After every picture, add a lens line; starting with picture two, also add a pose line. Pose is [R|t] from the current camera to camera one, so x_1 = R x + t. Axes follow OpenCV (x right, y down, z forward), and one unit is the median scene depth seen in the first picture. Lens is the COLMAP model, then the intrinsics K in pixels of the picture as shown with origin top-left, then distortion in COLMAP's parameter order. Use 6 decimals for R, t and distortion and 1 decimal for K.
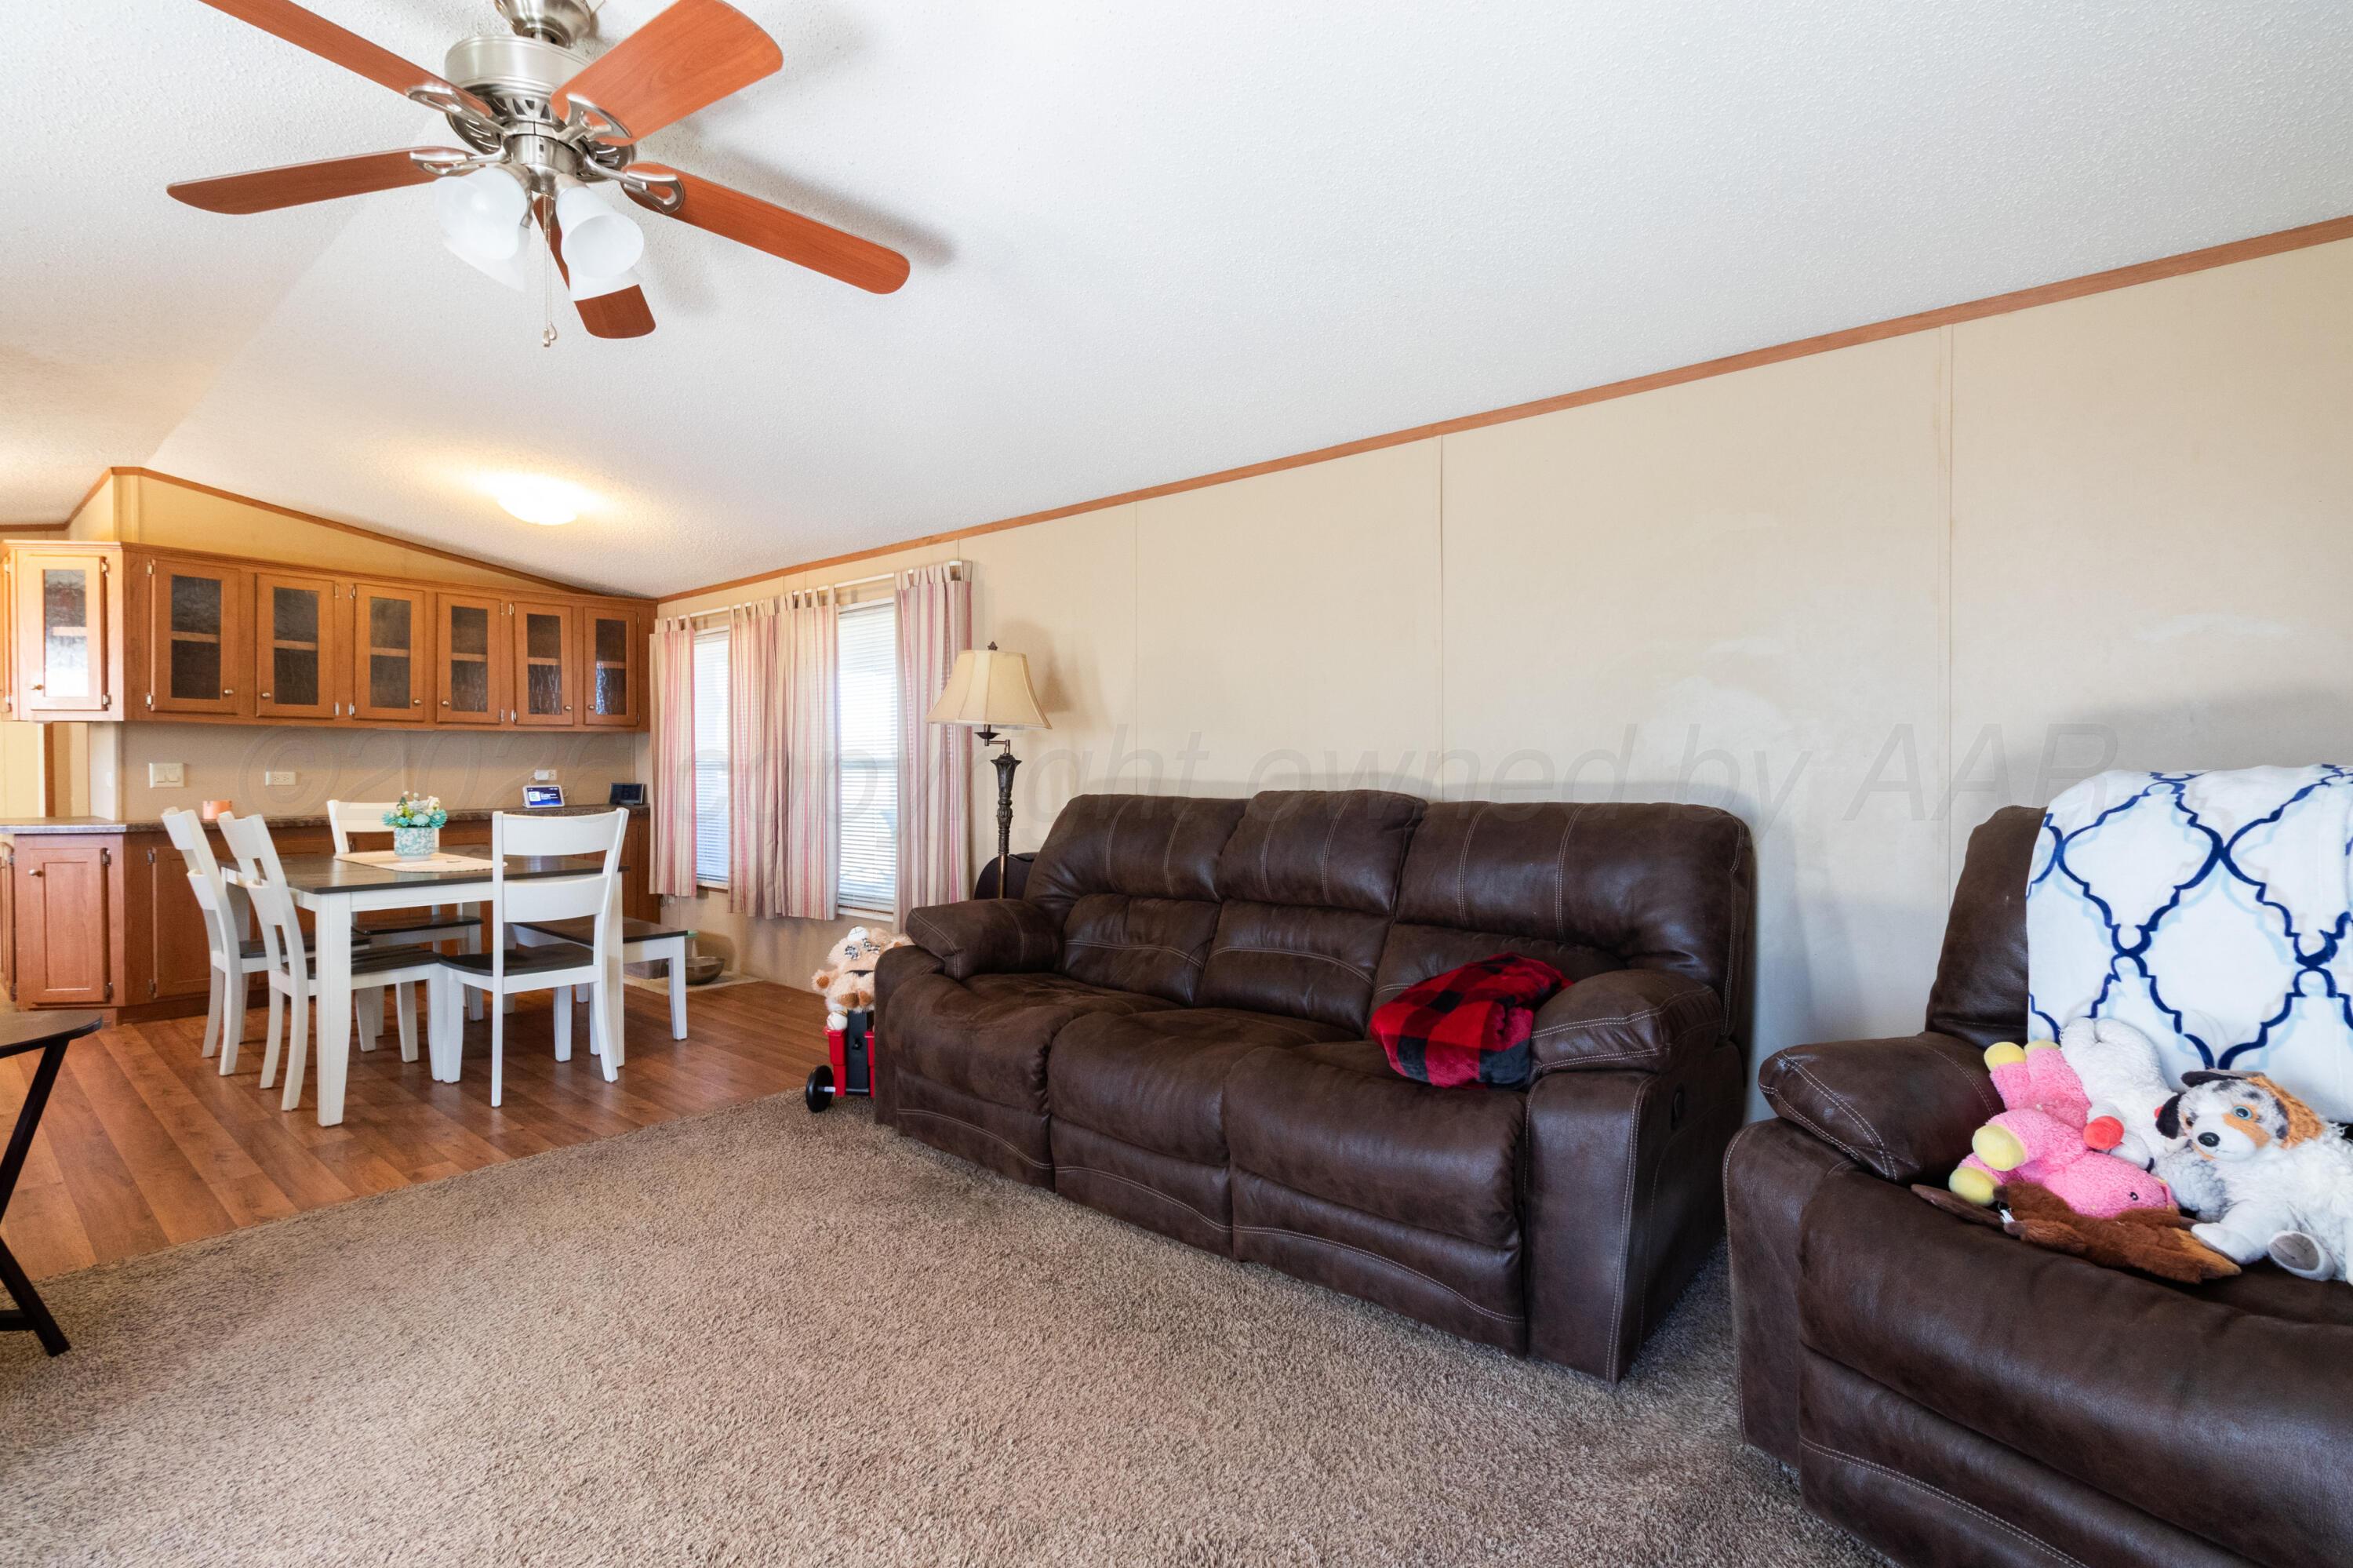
lens RADIAL K [[1102.1, 0, 1163.5], [0, 1102.1, 778.4], [0, 0, 1]] dist [0.001965, 0.000798]
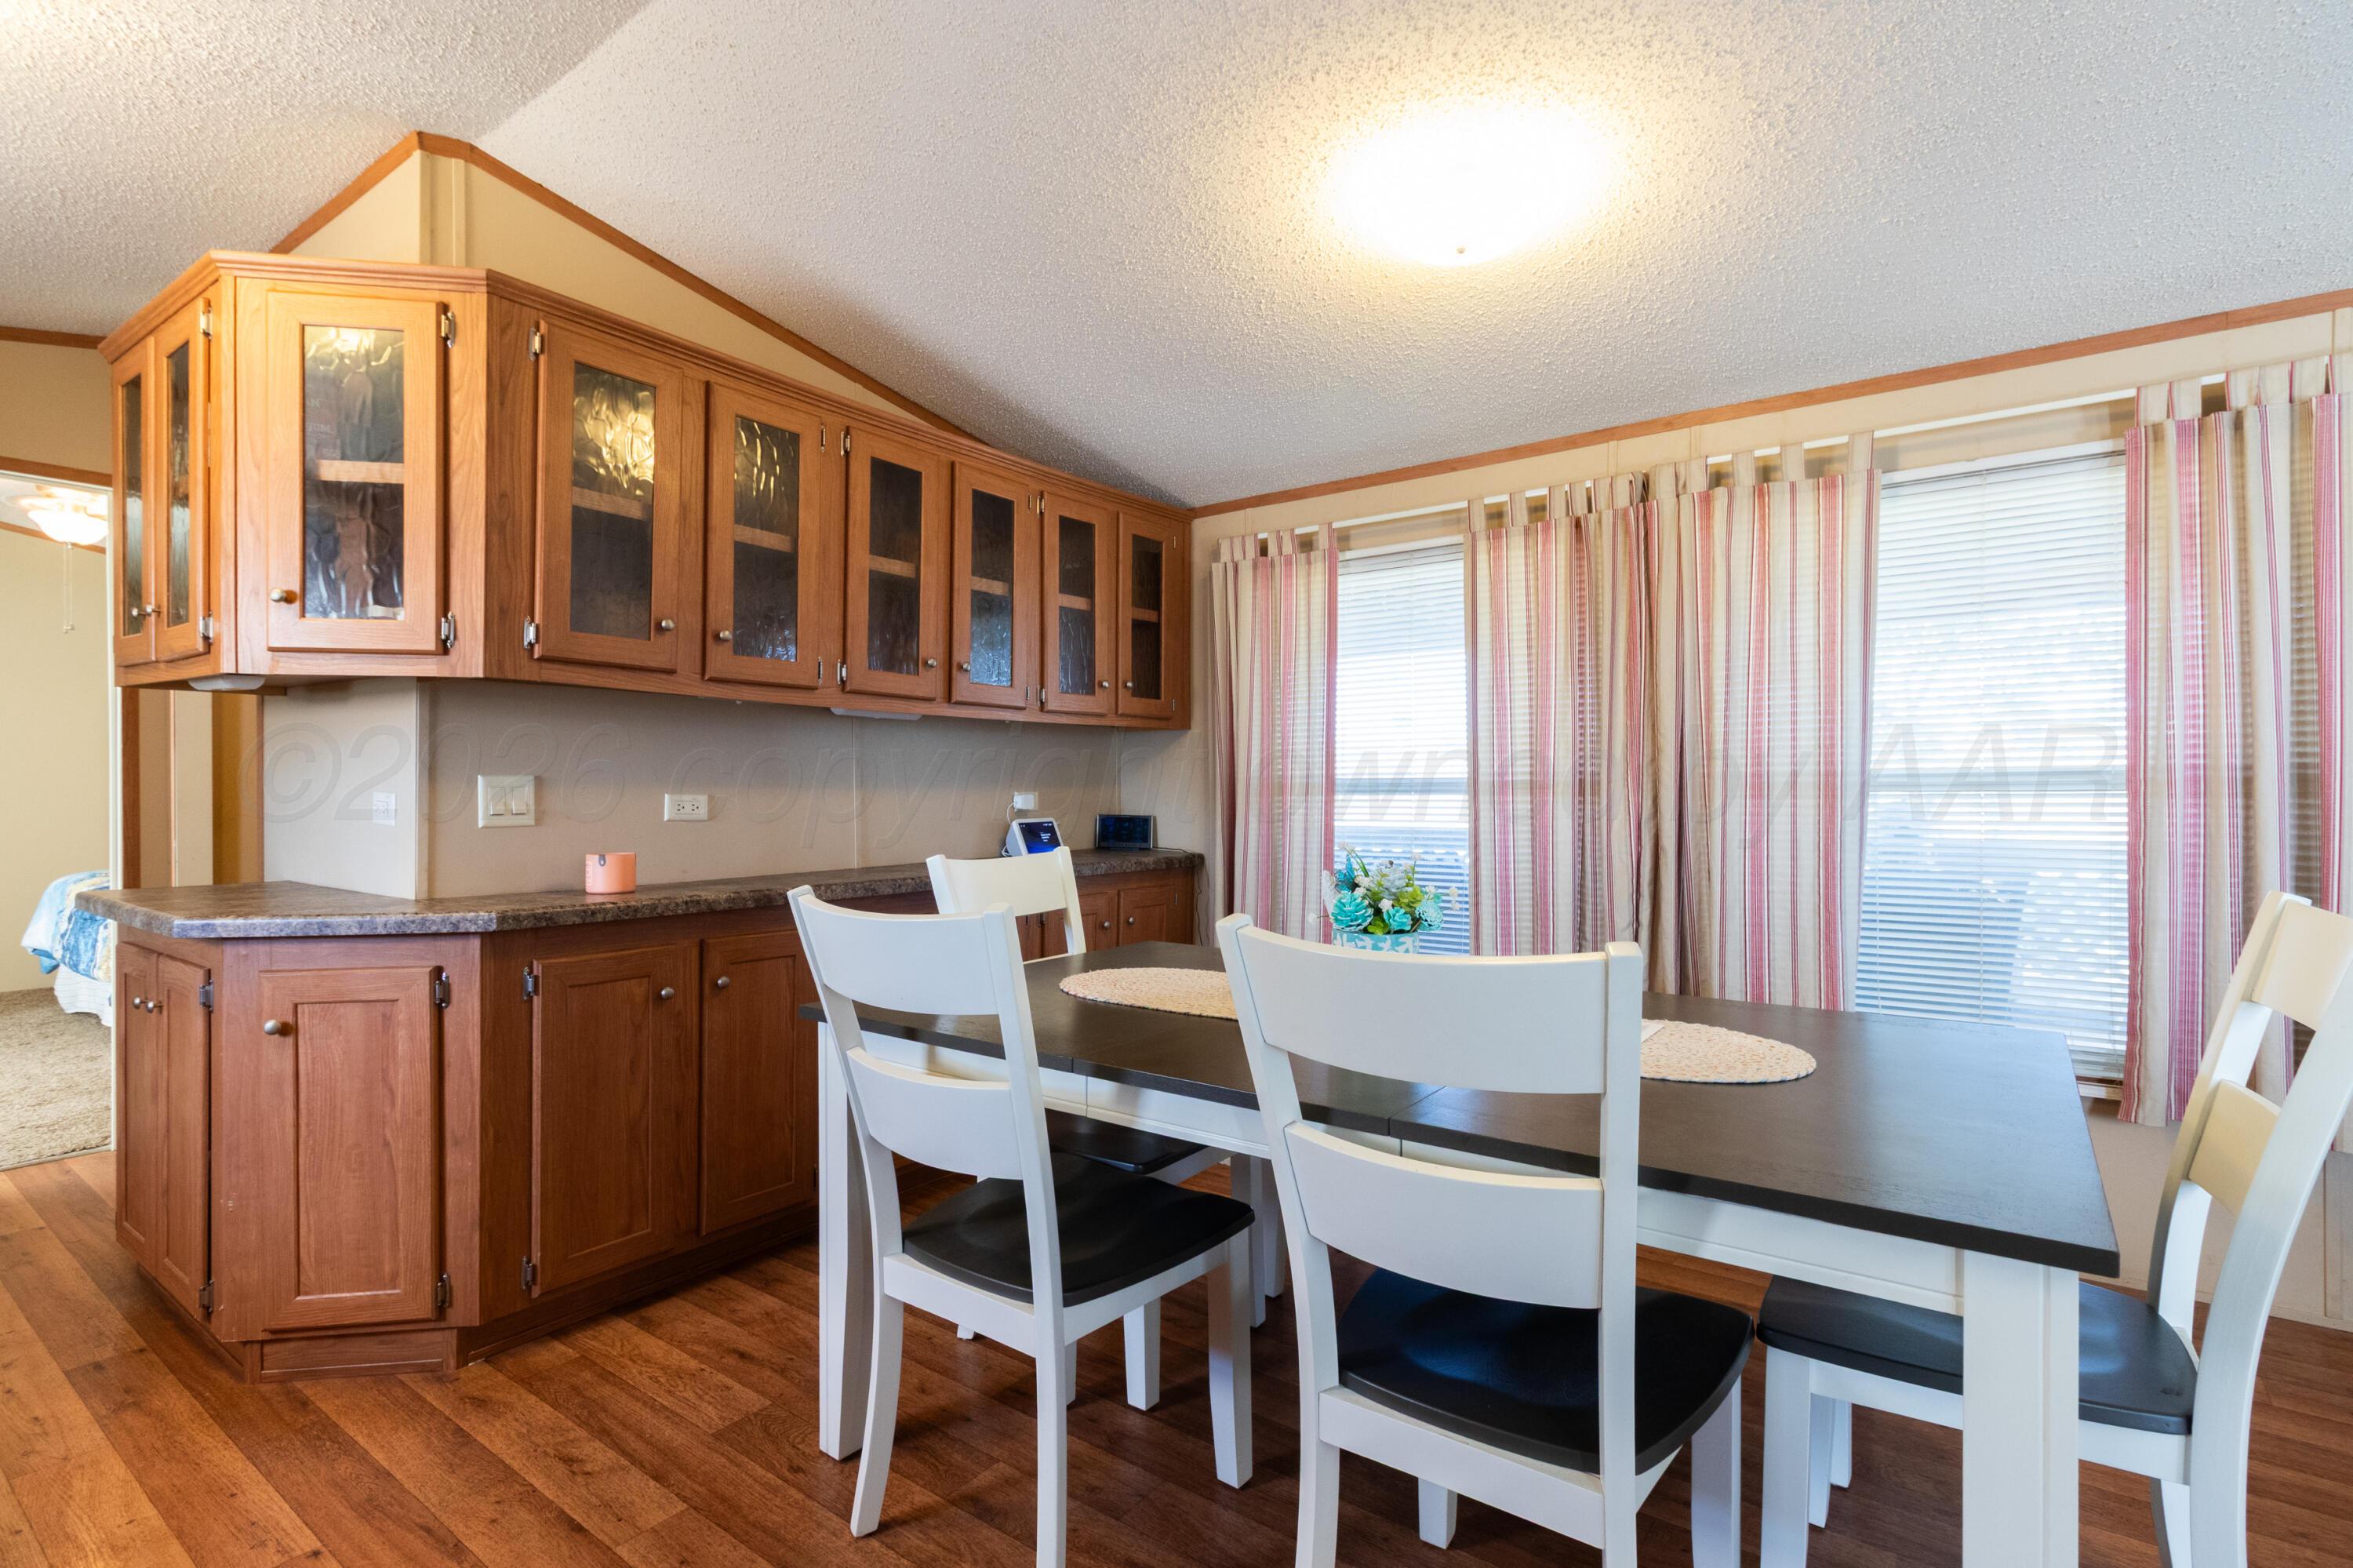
lens RADIAL K [[1110.9, 0, 1176.7], [0, 1110.9, 795.1], [0, 0, 1]] dist [0.002710, 0.000263]
pose [[0.996524, 0.002301, 0.083273, -1.001688], [-0.001690, 0.999971, -0.007400, -0.003587], [-0.083288, 0.007234, 0.996499, 0.762198]]
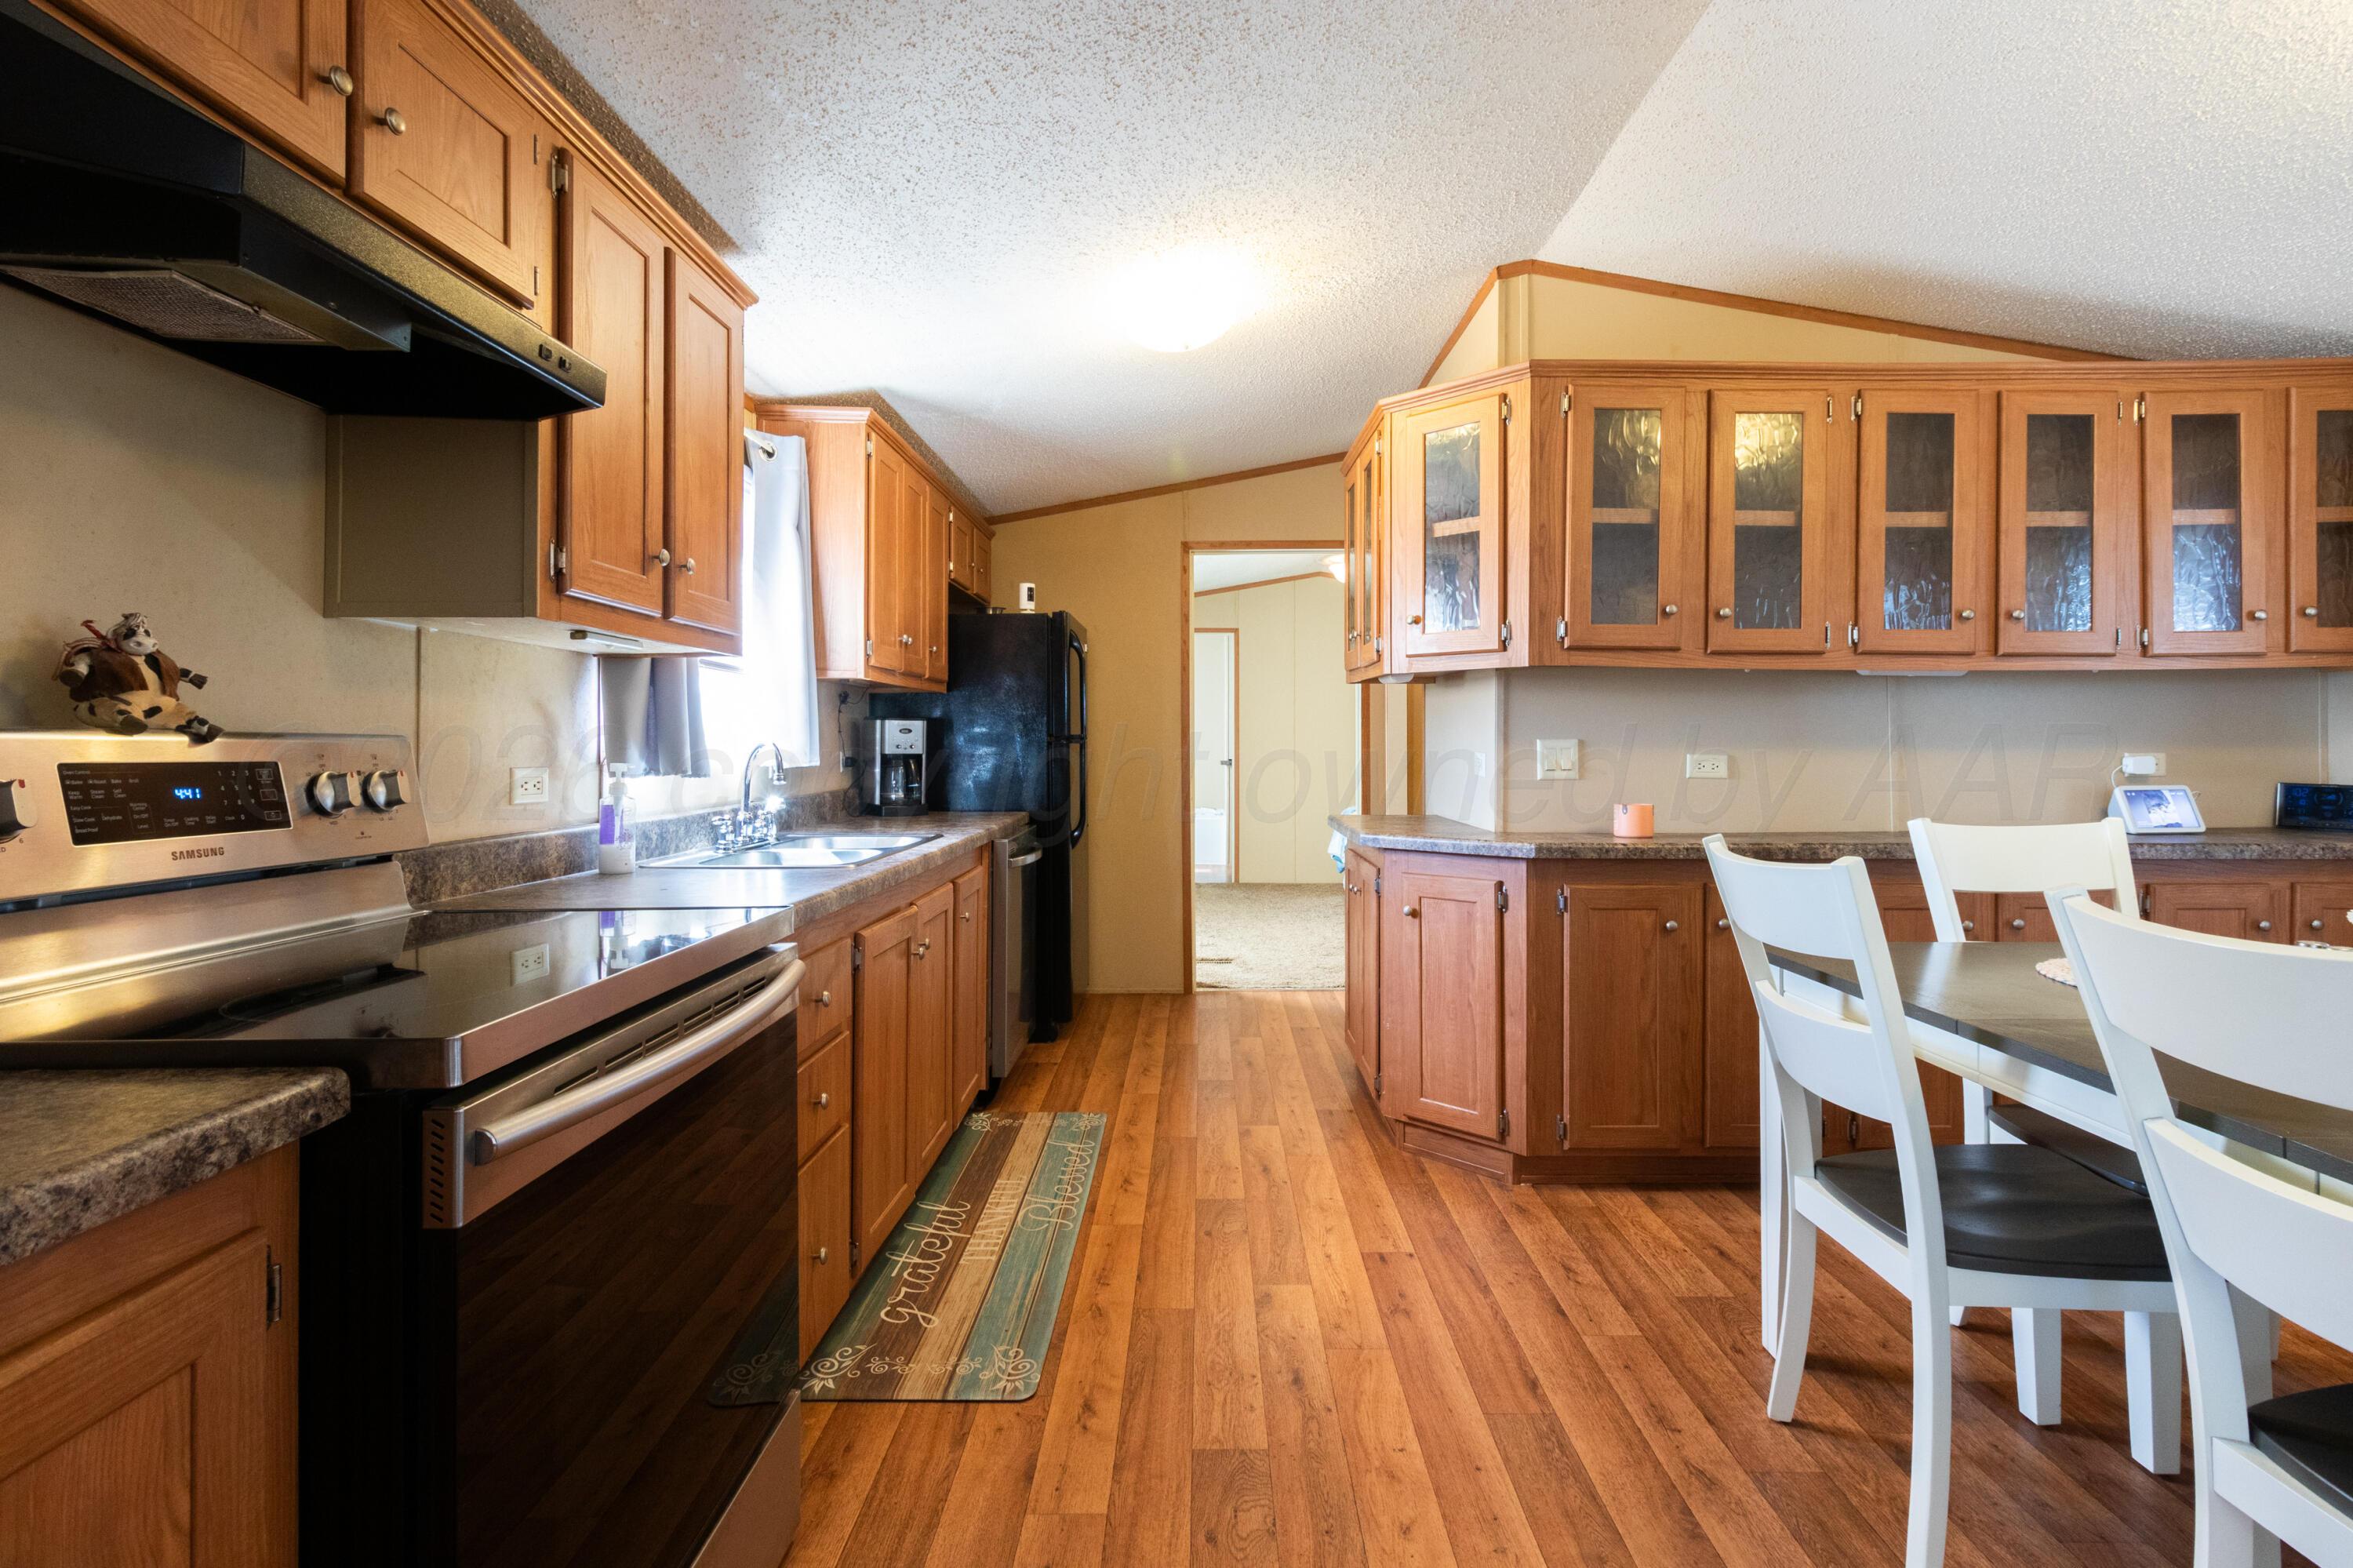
lens RADIAL K [[1125.4, 0, 1183.9], [0, 1125.4, 738.4], [0, 0, 1]] dist [0.000490, 0.000331]
pose [[0.647562, -0.004137, -0.762002, -0.863480], [-0.010569, 0.999840, -0.014410, -0.005181], [0.761940, 0.017385, 0.647415, 0.677874]]
